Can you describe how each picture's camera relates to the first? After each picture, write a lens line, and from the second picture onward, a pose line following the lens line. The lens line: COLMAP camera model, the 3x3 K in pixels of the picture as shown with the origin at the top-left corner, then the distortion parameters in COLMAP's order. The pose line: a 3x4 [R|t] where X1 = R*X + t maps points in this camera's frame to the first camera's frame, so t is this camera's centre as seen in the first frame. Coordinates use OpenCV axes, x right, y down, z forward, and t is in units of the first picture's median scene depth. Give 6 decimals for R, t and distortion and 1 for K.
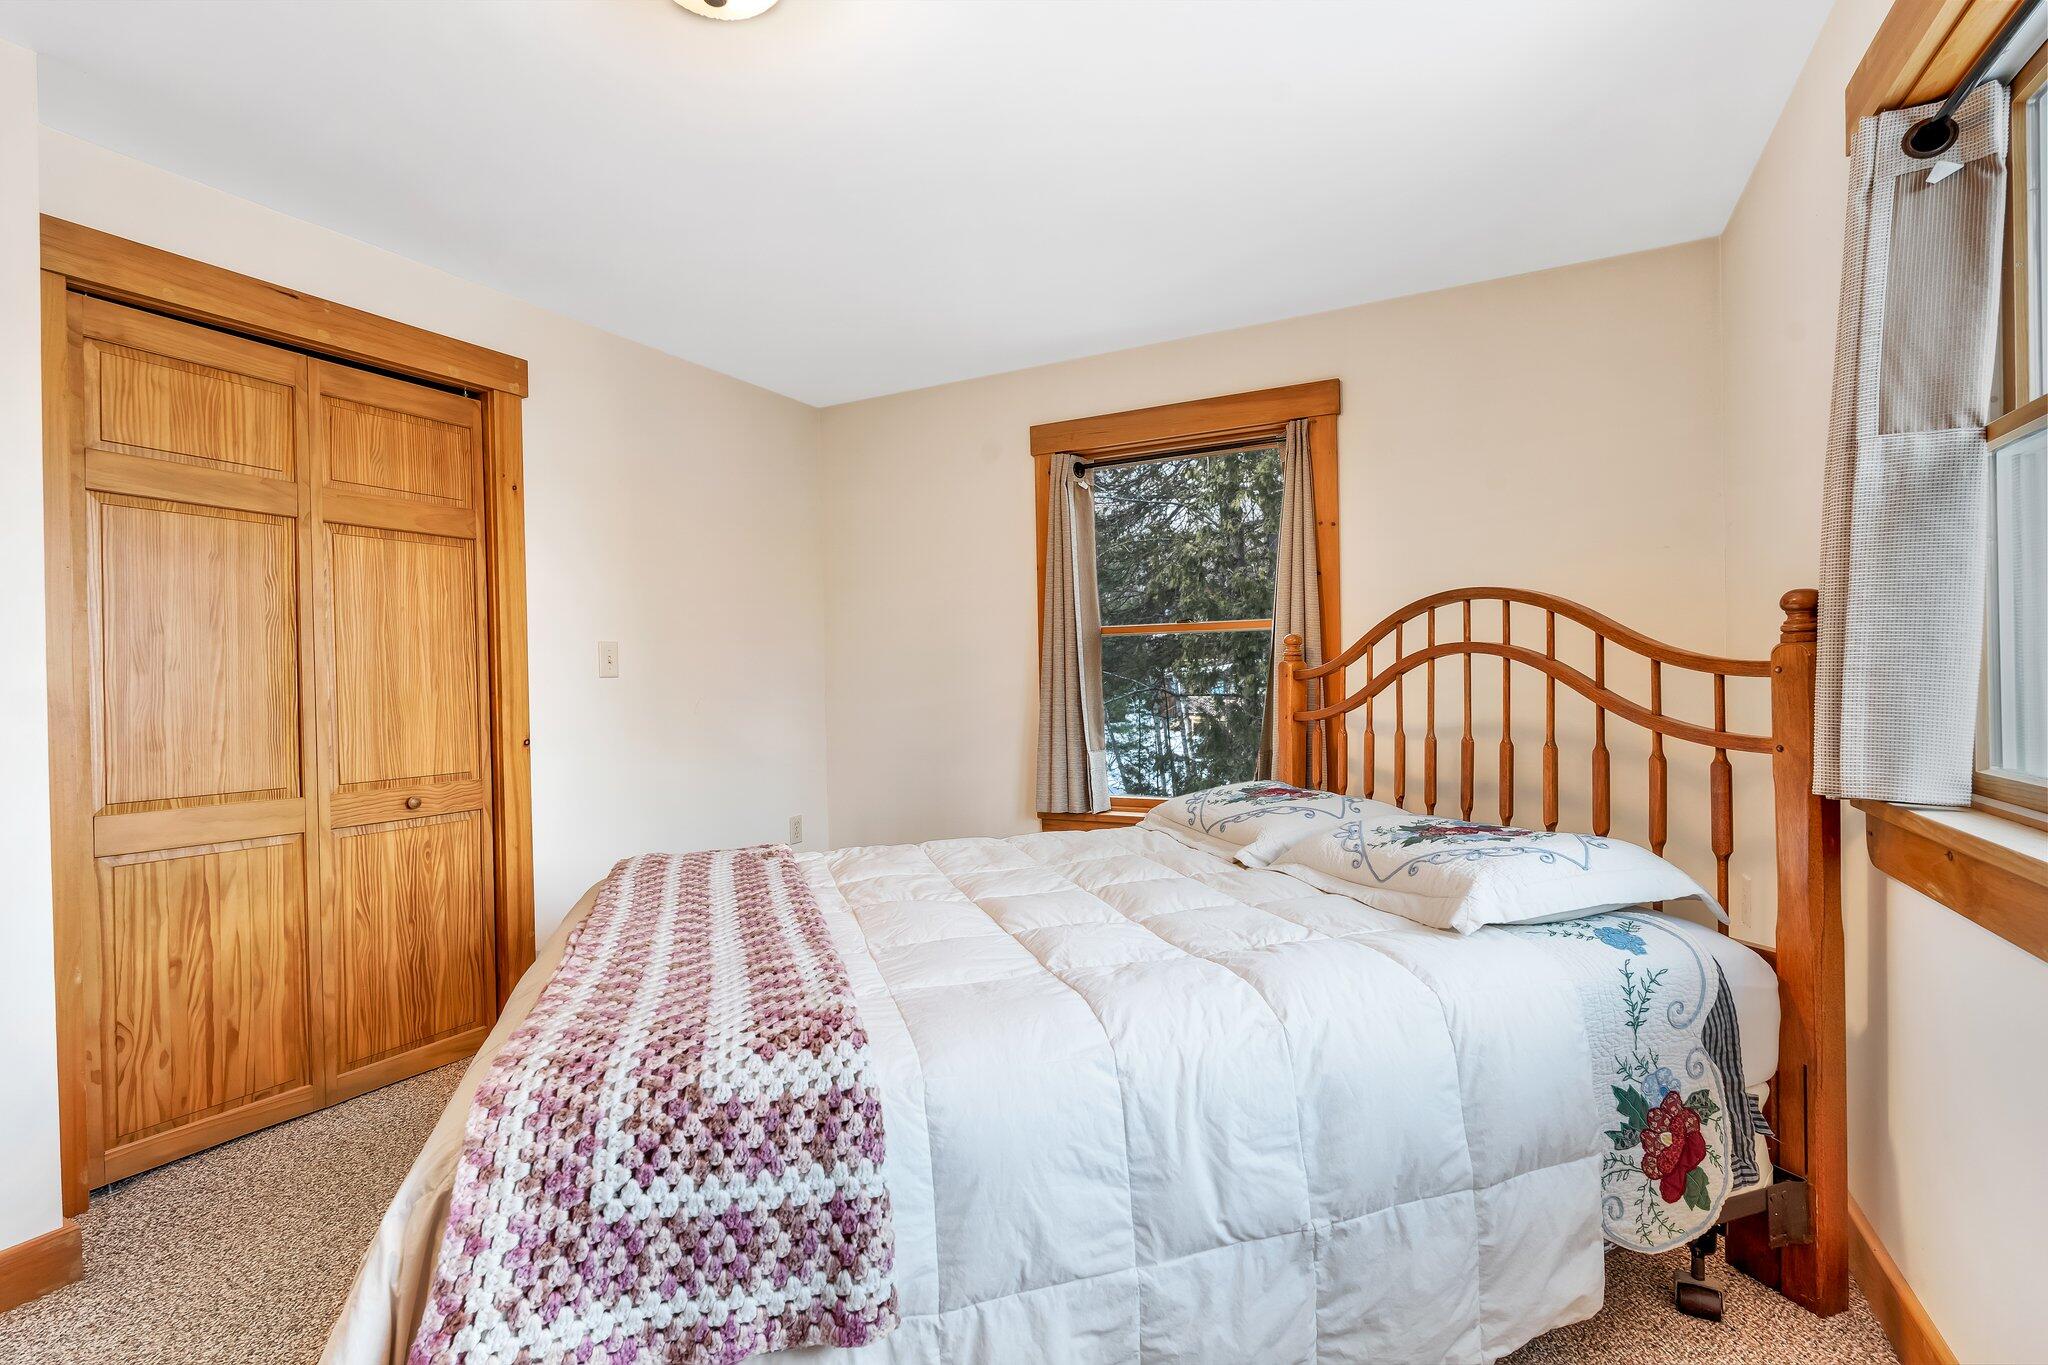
lens RADIAL K [[948.7, 0, 1024.0], [0, 948.7, 682.5], [0, 0, 1]] dist [-0.000720, -0.000099]
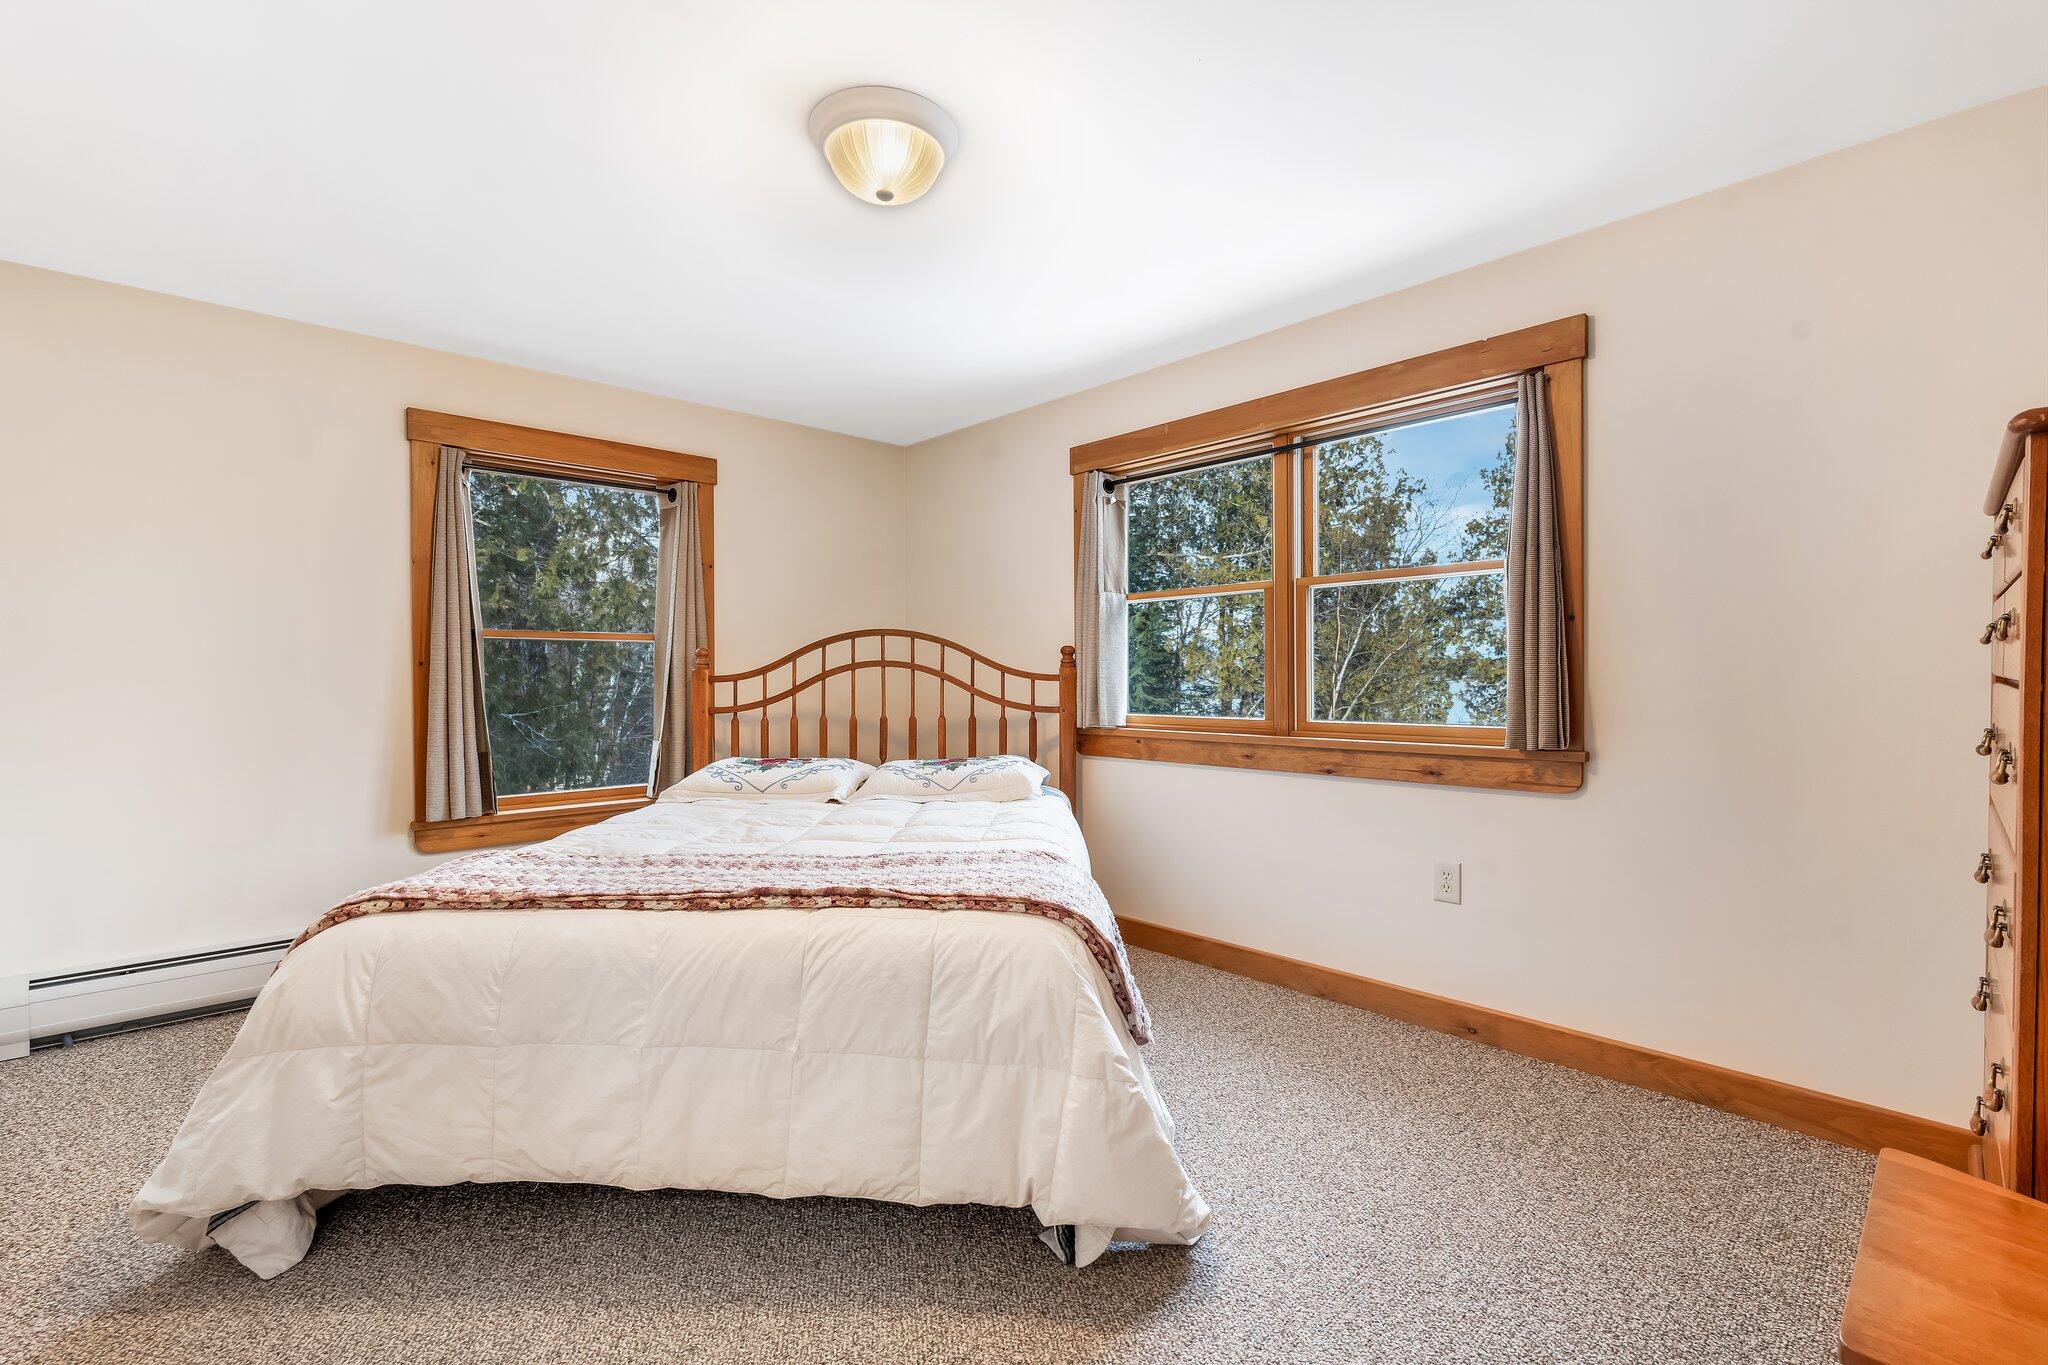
lens RADIAL K [[896.8, 0, 1024.0], [0, 896.8, 682.5], [0, 0, 1]] dist [-0.002211, -0.000177]
pose [[0.332644, 0.005864, 0.943034, -1.149637], [0.002312, 0.999973, -0.007034, 0.011806], [-0.943050, 0.004520, 0.332621, 0.265204]]
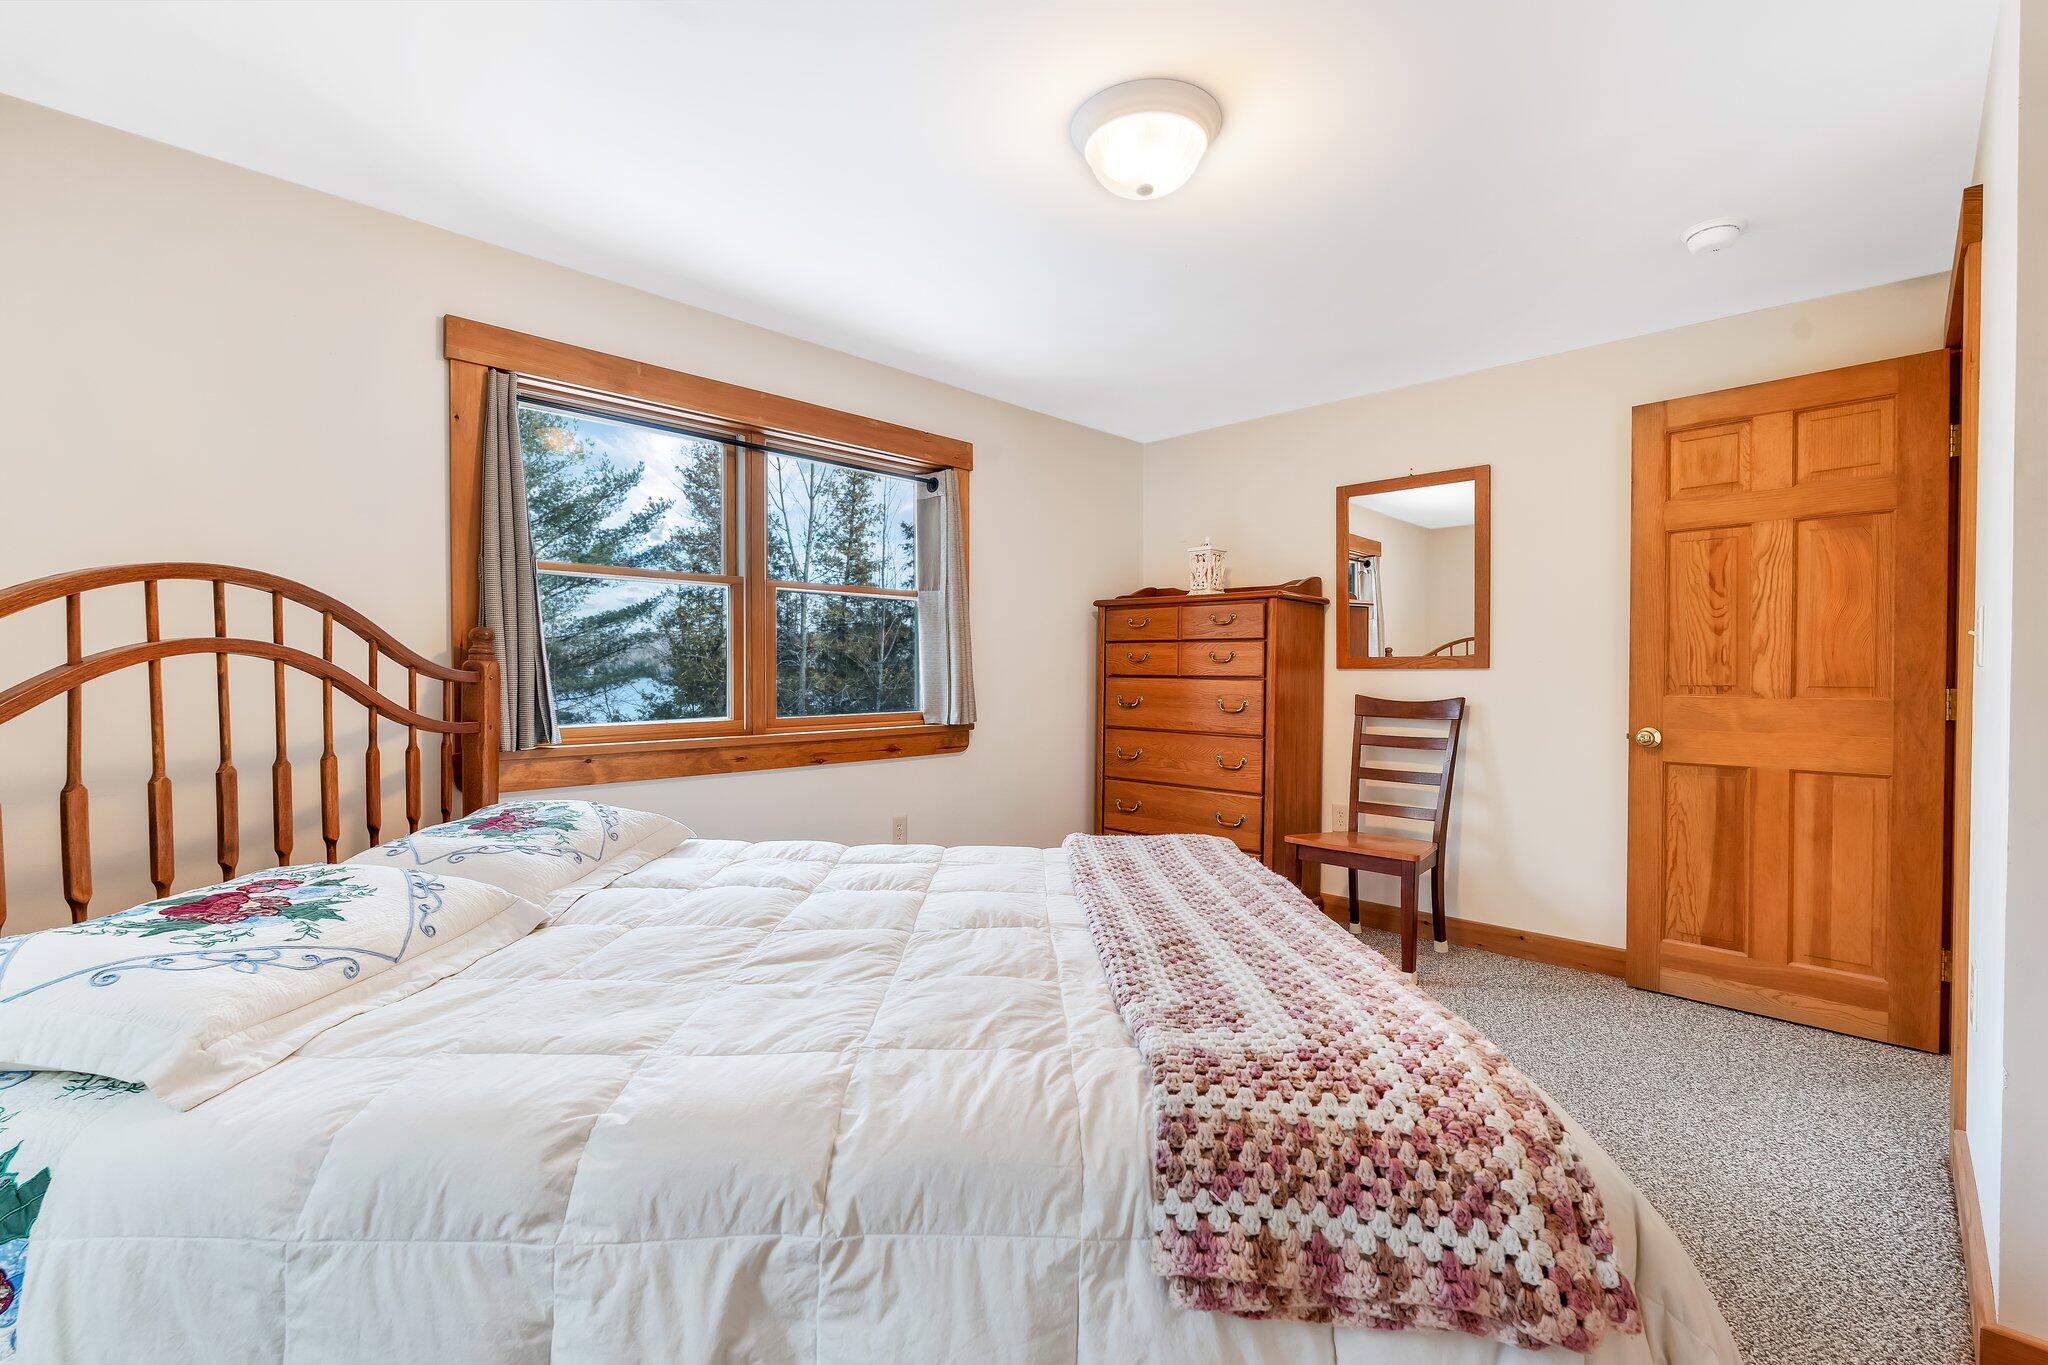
lens RADIAL K [[896.8, 0, 1024.0], [0, 896.8, 682.5], [0, 0, 1]] dist [-0.002211, -0.000177]
pose [[-0.957208, 0.018786, 0.288791, -0.395538], [0.022469, 0.999703, 0.009441, 0.000021], [-0.288527, 0.015526, -0.957346, 1.762599]]
